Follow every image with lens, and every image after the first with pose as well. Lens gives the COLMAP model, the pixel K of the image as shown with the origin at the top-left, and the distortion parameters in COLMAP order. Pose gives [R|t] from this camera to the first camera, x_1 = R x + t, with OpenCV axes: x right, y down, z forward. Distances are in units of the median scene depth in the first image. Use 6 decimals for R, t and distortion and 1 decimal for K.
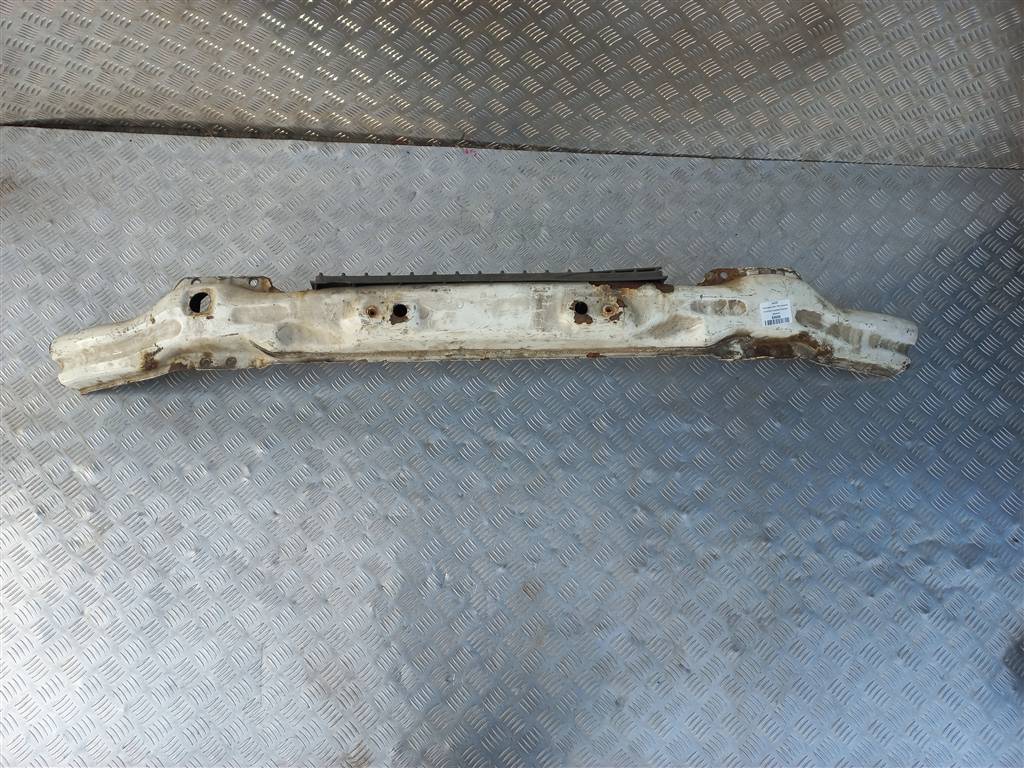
lens RADIAL K [[717.8, 0, 536.9], [0, 717.8, 372.7], [0, 0, 1]] dist [0.046159, -0.029591]
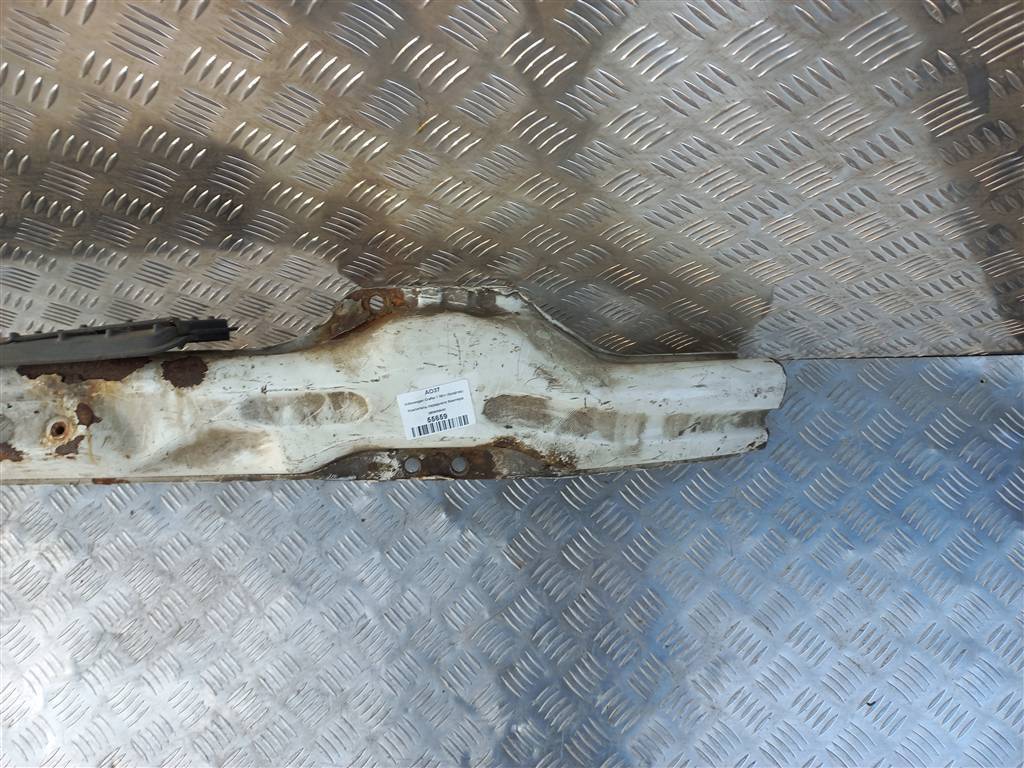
lens RADIAL K [[717.8, 0, 516.6], [0, 717.8, 383.3], [0, 0, 1]] dist [0.046159, -0.029591]
pose [[0.995199, -0.000715, -0.097866, 0.444252], [0.028957, 0.957351, 0.287472, -0.243760], [0.093486, -0.288926, 0.952776, 0.564030]]
